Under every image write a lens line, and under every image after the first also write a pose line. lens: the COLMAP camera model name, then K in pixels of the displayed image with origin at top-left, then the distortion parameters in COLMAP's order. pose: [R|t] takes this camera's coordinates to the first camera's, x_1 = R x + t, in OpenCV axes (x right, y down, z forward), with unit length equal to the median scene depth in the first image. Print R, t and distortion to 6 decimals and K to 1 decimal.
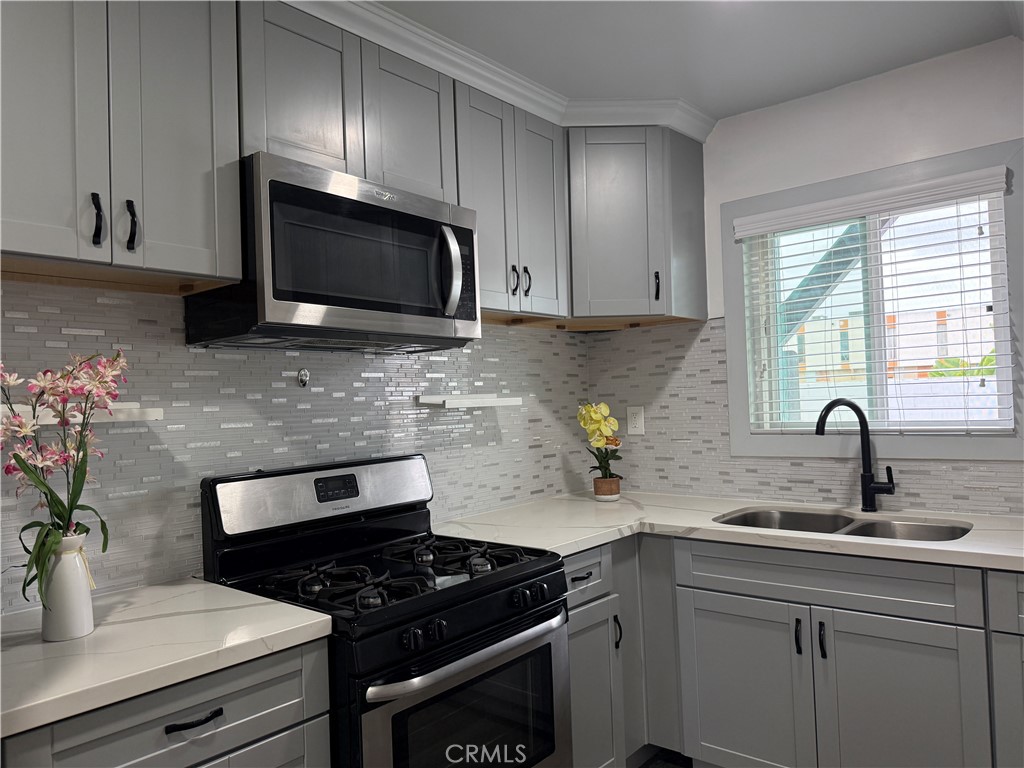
lens RADIAL K [[715.8, 0, 511.7], [0, 715.8, 388.3], [0, 0, 1]] dist [0.058655, -0.074858]
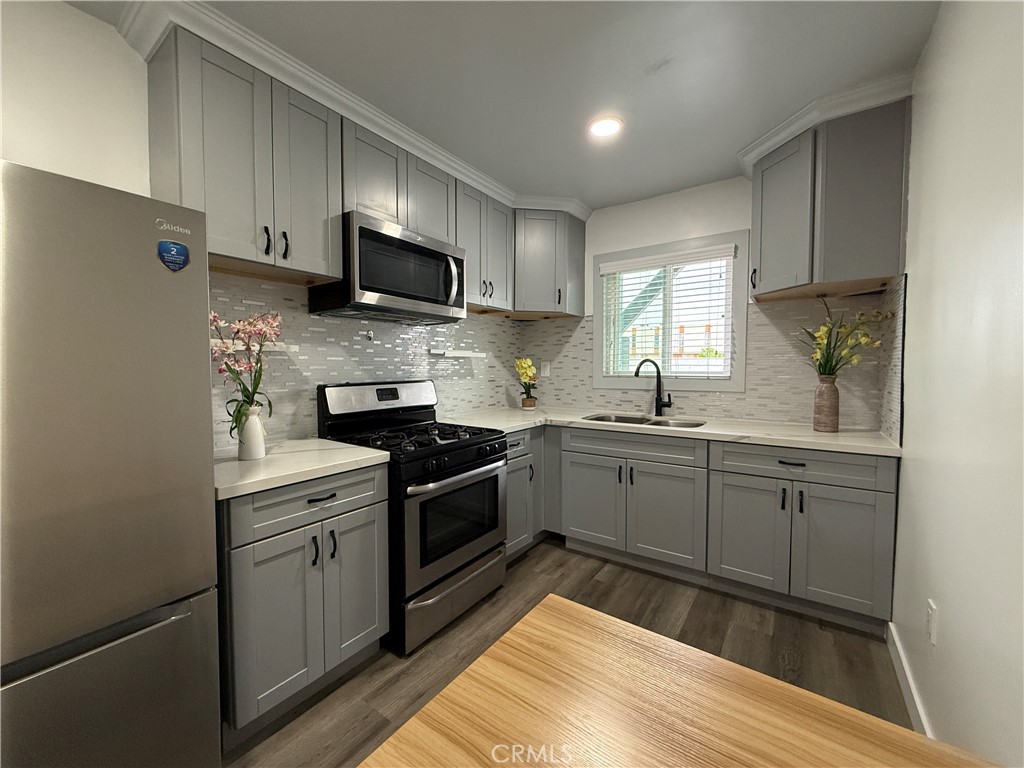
lens RADIAL K [[409.6, 0, 510.0], [0, 409.6, 383.8], [0, 0, 1]] dist [0.002183, 0.000761]
pose [[0.995598, 0.031244, 0.088371, -0.016996], [-0.036494, 0.997624, 0.058435, 0.032018], [-0.086335, -0.061403, 0.994372, -0.085319]]
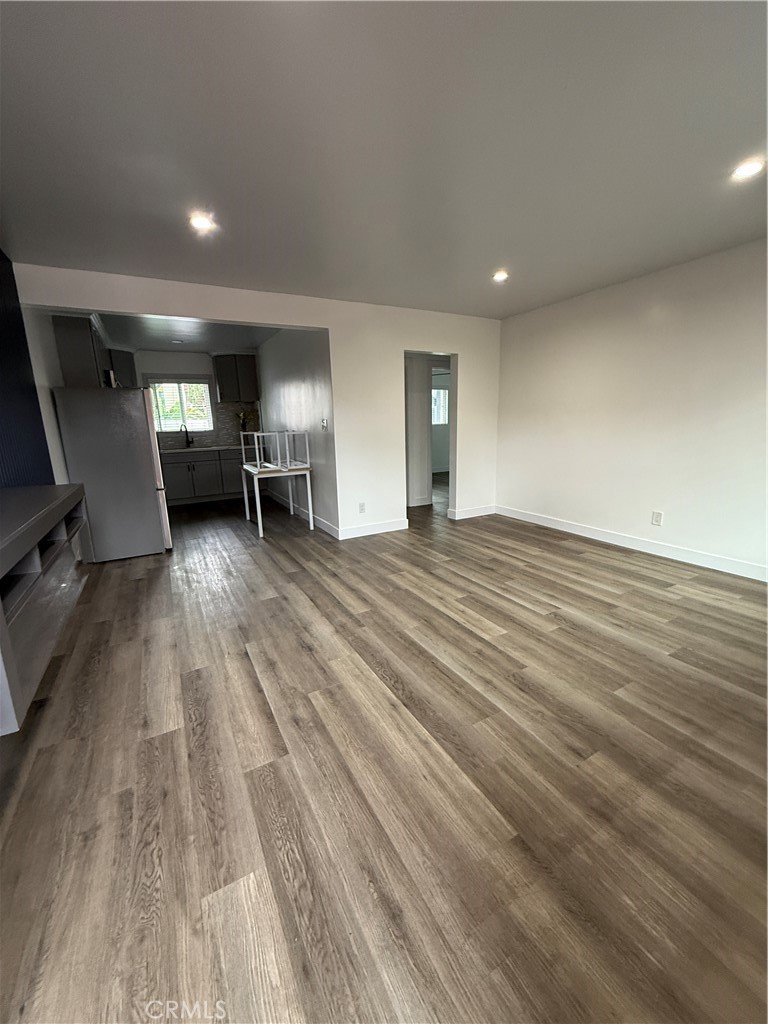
lens RADIAL K [[409.6, 0, 381.9], [0, 409.6, 510.8], [0, 0, 1]] dist [0.002183, 0.000761]
pose [[0.356124, -0.177966, 0.917335, -1.759869], [-0.005445, 0.981285, 0.192486, 0.053541], [-0.934423, -0.073544, 0.348490, -1.292746]]
